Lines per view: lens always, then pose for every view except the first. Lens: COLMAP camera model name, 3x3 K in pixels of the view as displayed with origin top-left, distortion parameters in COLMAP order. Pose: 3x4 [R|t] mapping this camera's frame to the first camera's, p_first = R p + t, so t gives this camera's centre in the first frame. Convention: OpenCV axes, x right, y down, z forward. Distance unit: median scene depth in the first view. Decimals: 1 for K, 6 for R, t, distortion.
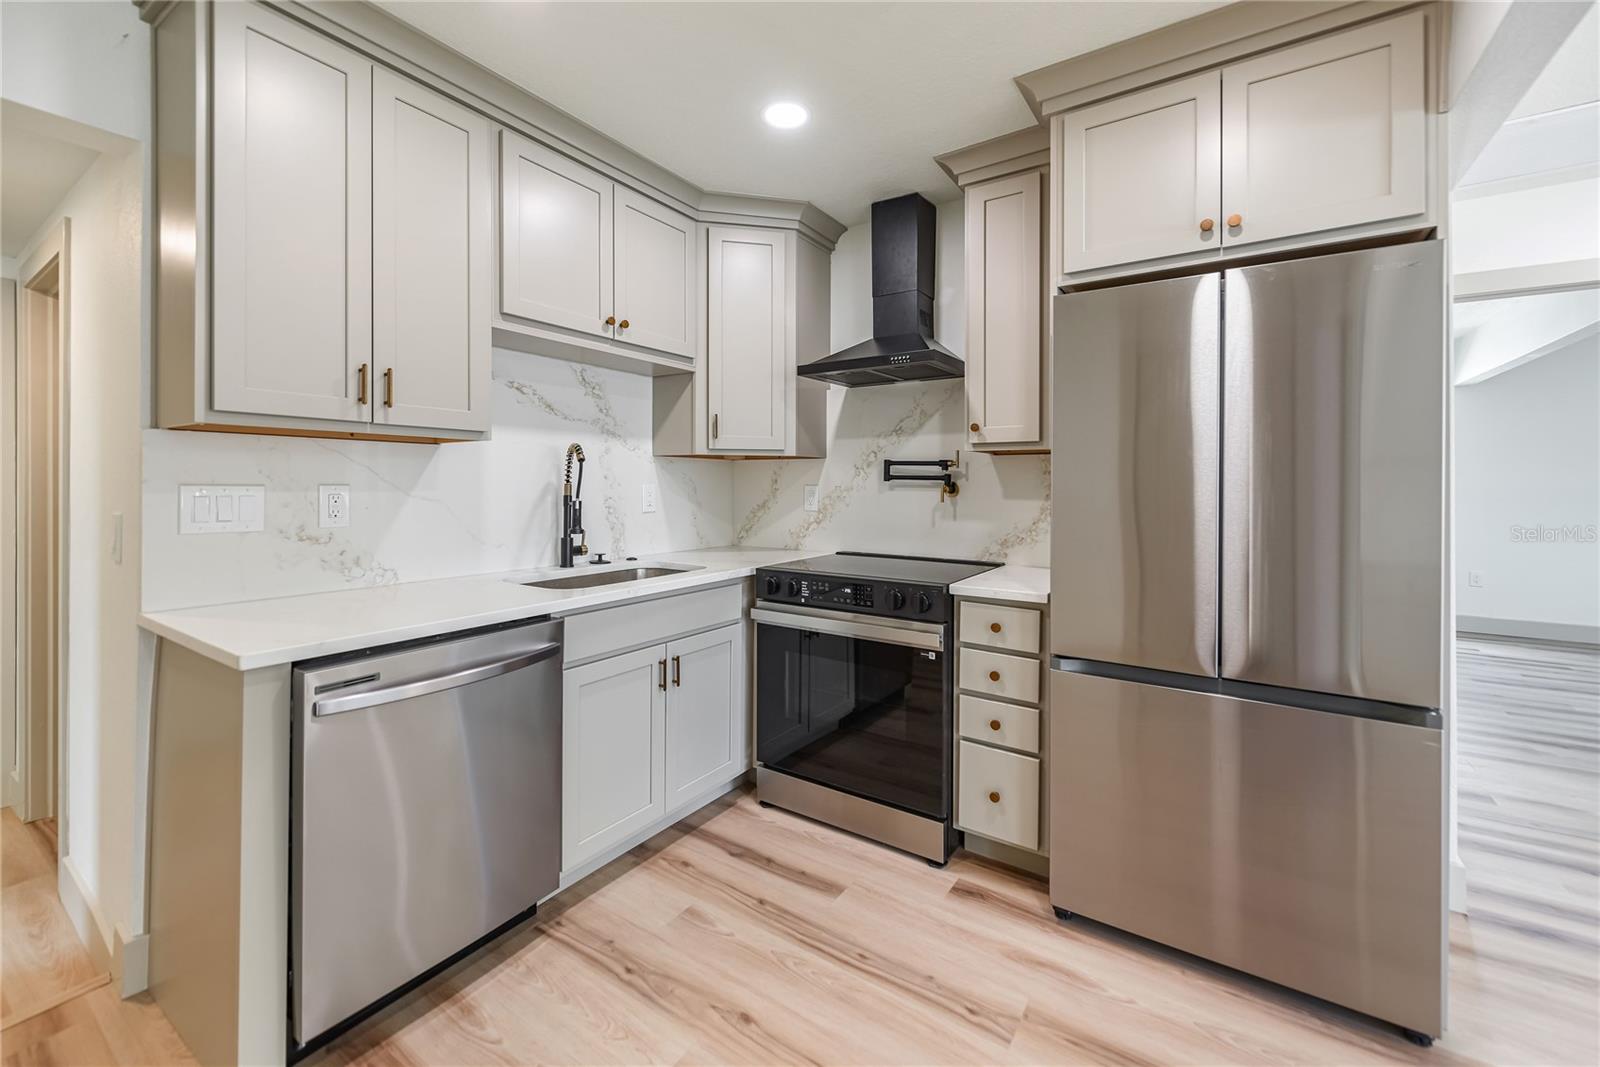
lens RADIAL K [[653.3, 0, 812.0], [0, 653.3, 488.1], [0, 0, 1]] dist [0.001000, -0.000487]
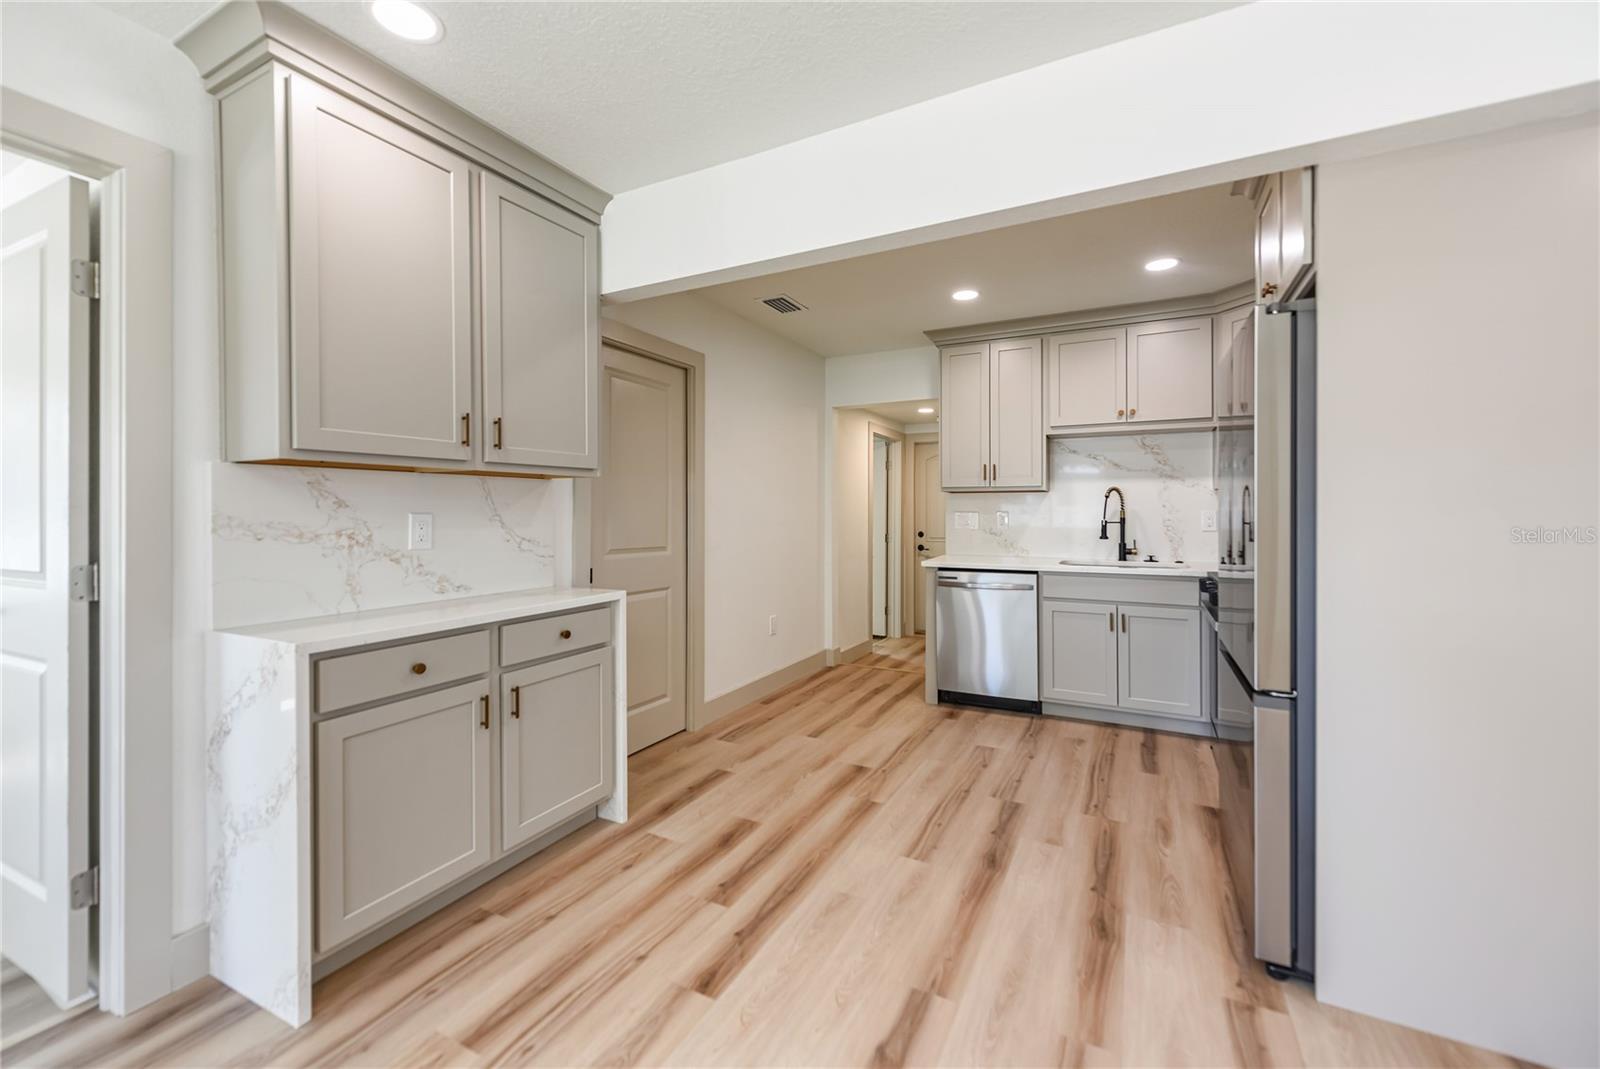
lens RADIAL K [[645.7, 0, 802.9], [0, 645.7, 506.3], [0, 0, 1]] dist [0.001972, -0.000027]
pose [[0.107220, -0.013333, -0.994146, 1.190833], [-0.002030, 0.999905, -0.013629, 0.006977], [0.994233, 0.003480, 0.107183, 0.009850]]
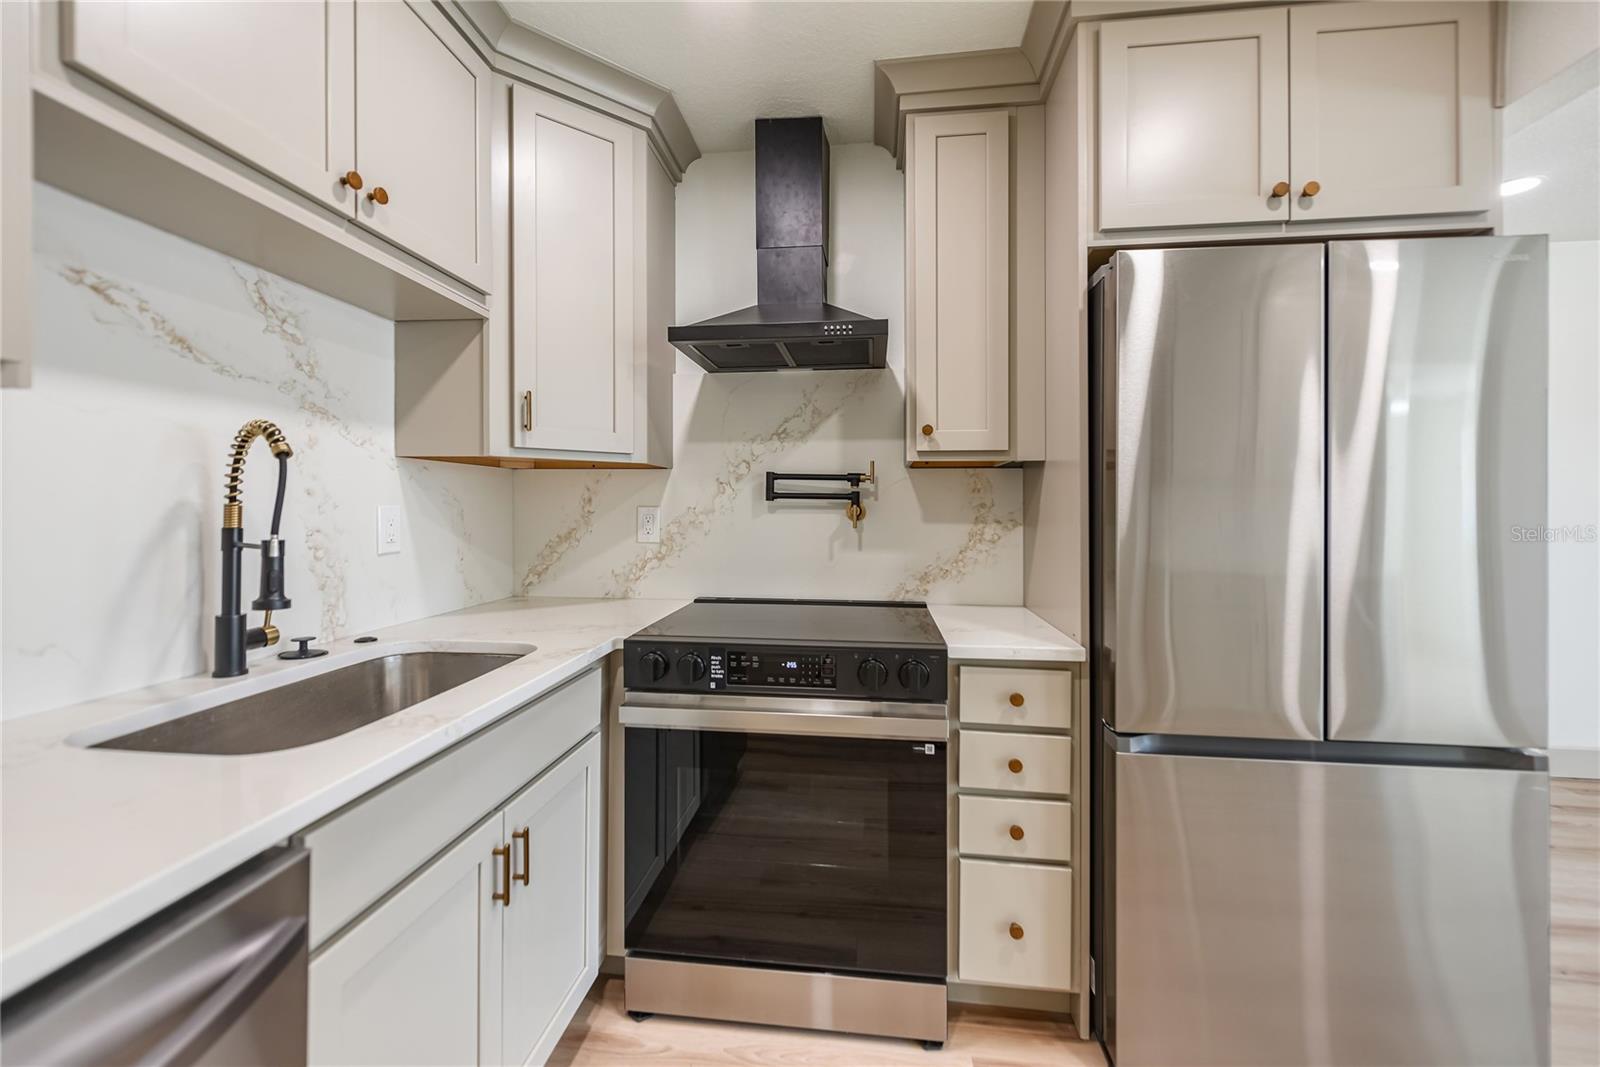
lens RADIAL K [[648.9, 0, 807.8], [0, 648.9, 509.4], [0, 0, 1]] dist [0.003115, -0.000617]
pose [[0.892216, -0.003811, 0.451592, -0.211527], [0.004110, 0.999992, 0.000318, -0.001014], [-0.451590, 0.001572, 0.892224, 0.376135]]
